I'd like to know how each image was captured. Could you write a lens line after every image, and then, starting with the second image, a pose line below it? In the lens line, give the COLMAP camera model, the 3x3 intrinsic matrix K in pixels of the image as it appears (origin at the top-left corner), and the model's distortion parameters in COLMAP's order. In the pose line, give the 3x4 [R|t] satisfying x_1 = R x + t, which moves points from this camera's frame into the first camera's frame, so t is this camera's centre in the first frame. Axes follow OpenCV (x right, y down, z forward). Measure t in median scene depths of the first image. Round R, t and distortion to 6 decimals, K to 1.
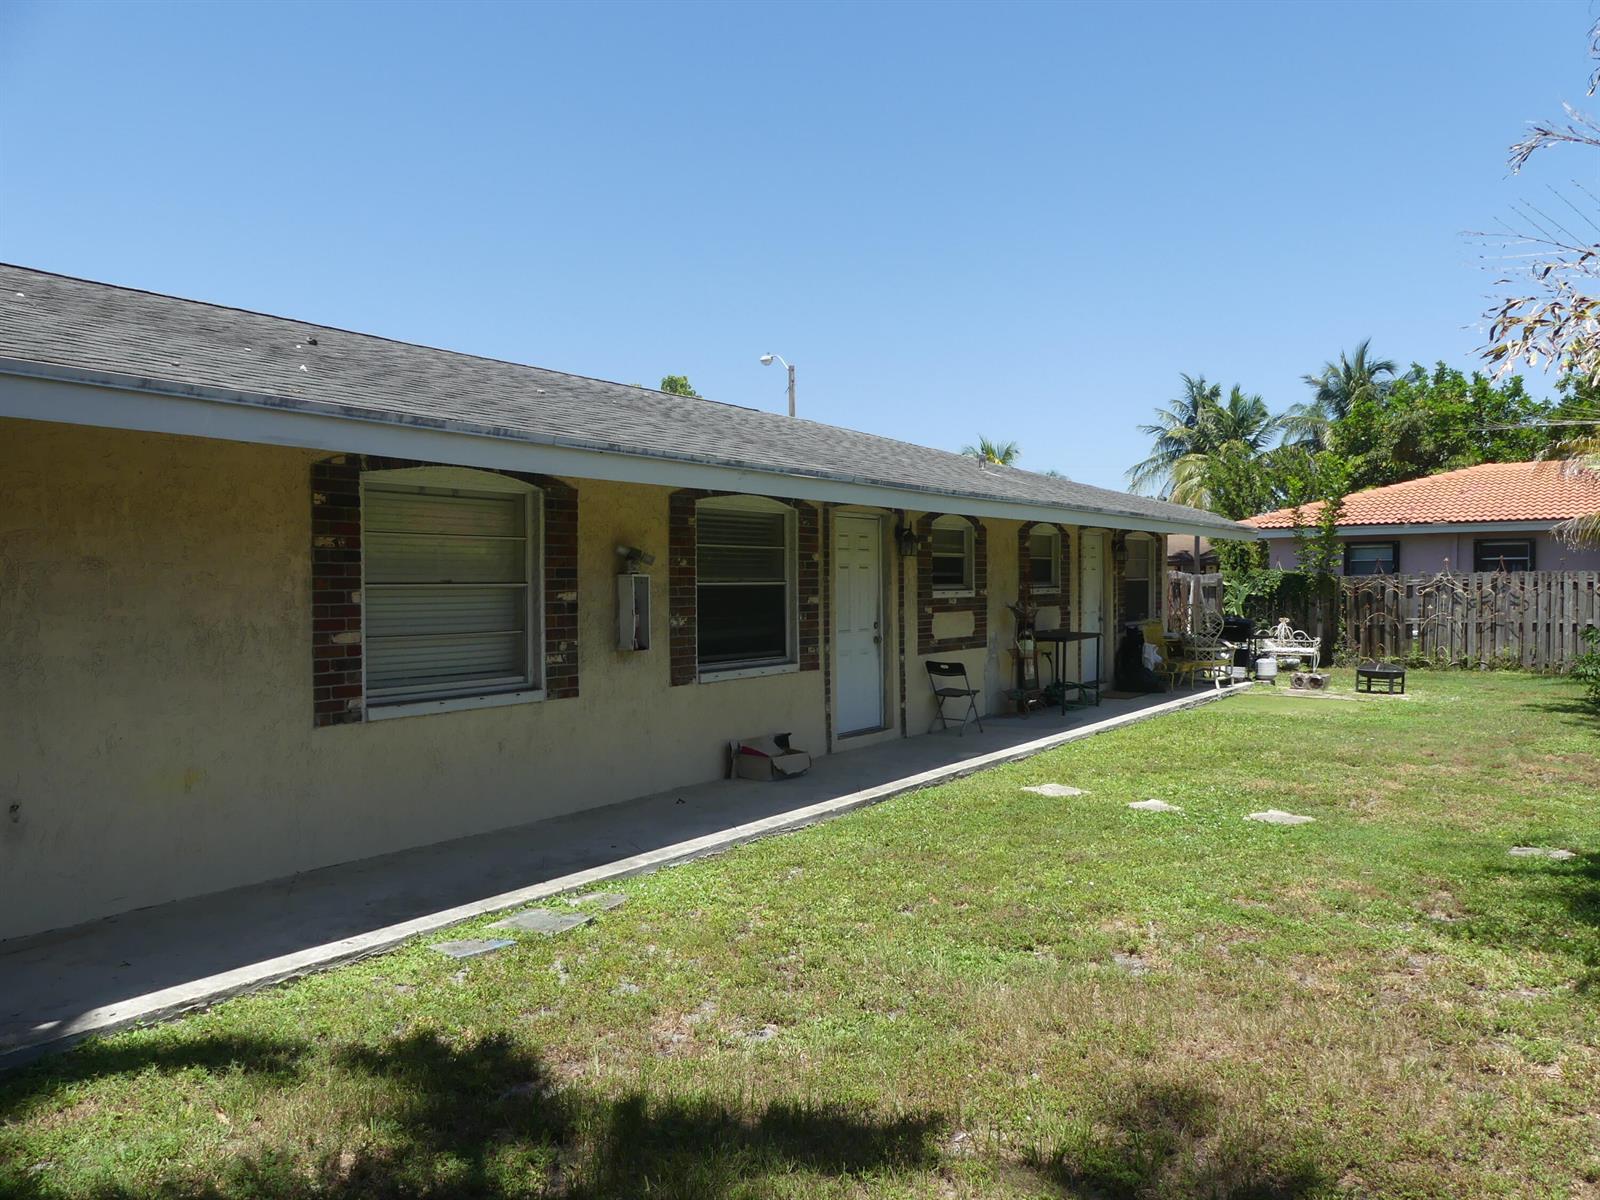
lens RADIAL K [[1206.4, 0, 800.0], [0, 1206.4, 600.0], [0, 0, 1]] dist [-0.000252, 0.000181]
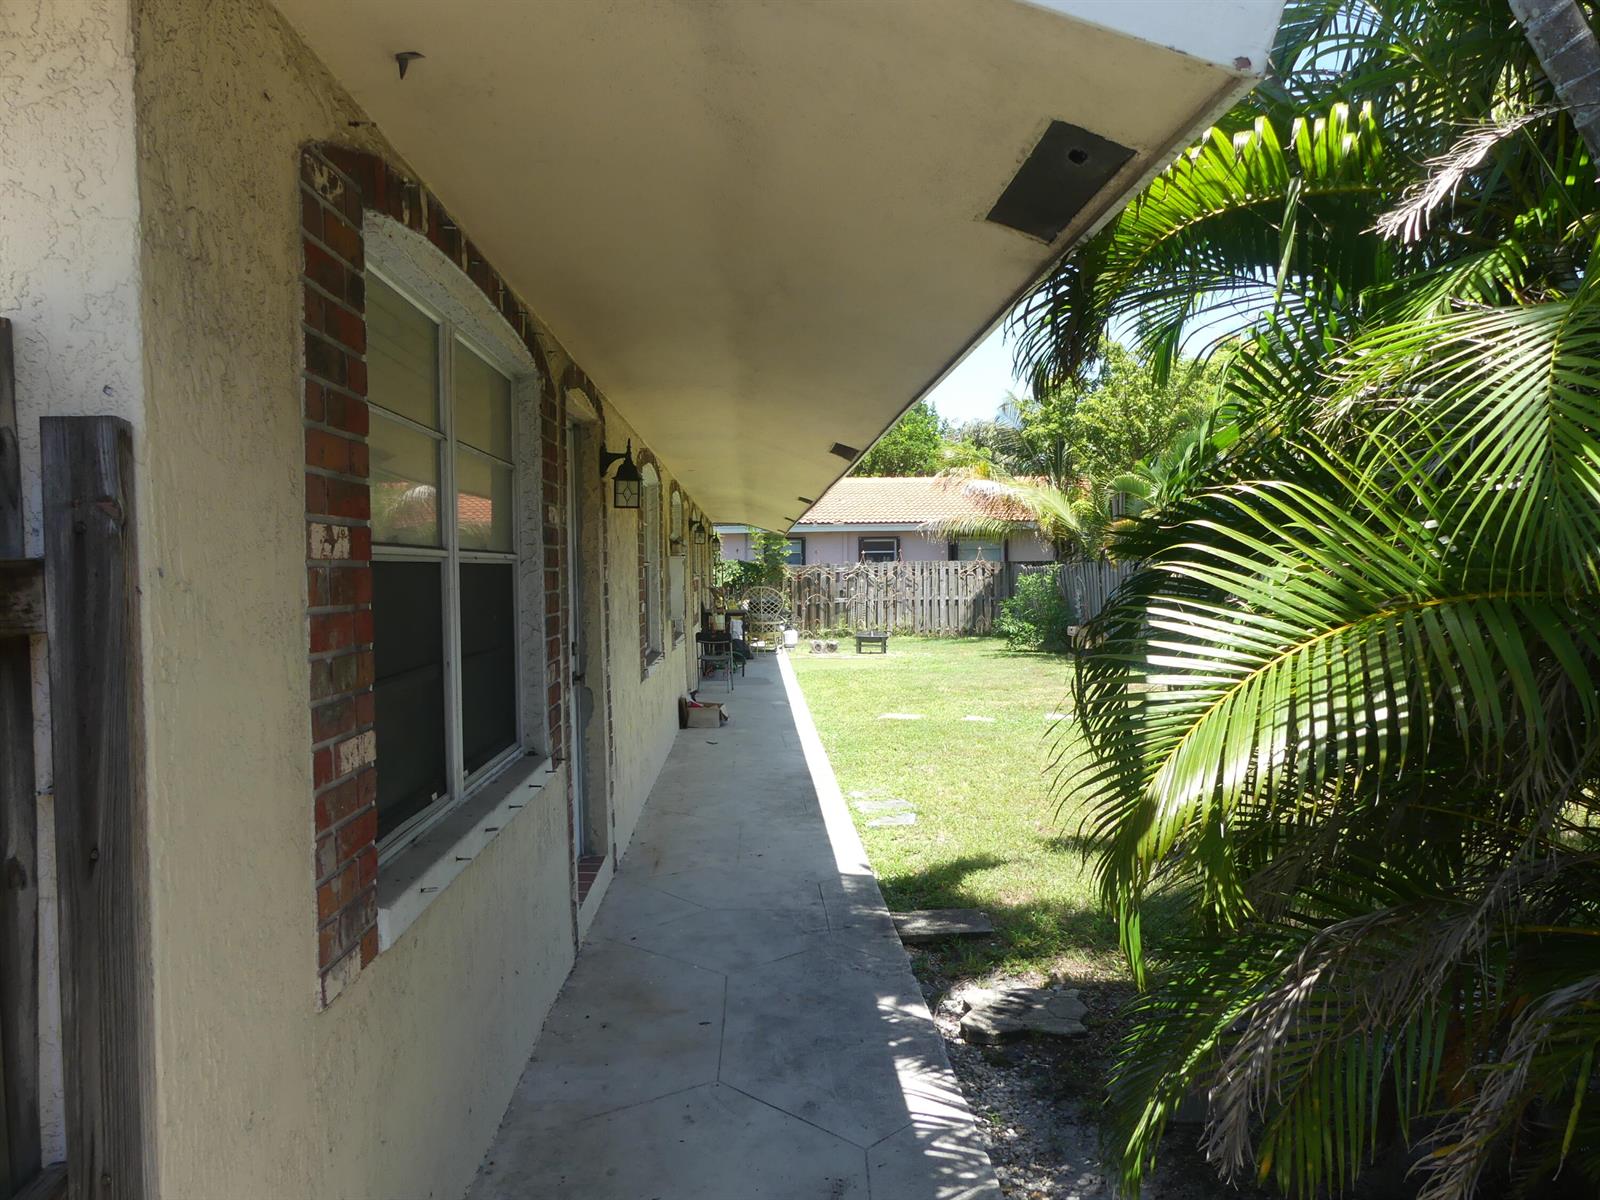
lens RADIAL K [[1206.4, 0, 800.0], [0, 1206.4, 600.0], [0, 0, 1]] dist [-0.000252, 0.000181]
pose [[0.813530, -0.016183, 0.581298, -0.269710], [0.013565, 0.999869, 0.008852, 0.005303], [-0.581365, 0.000684, 0.813643, -0.011025]]
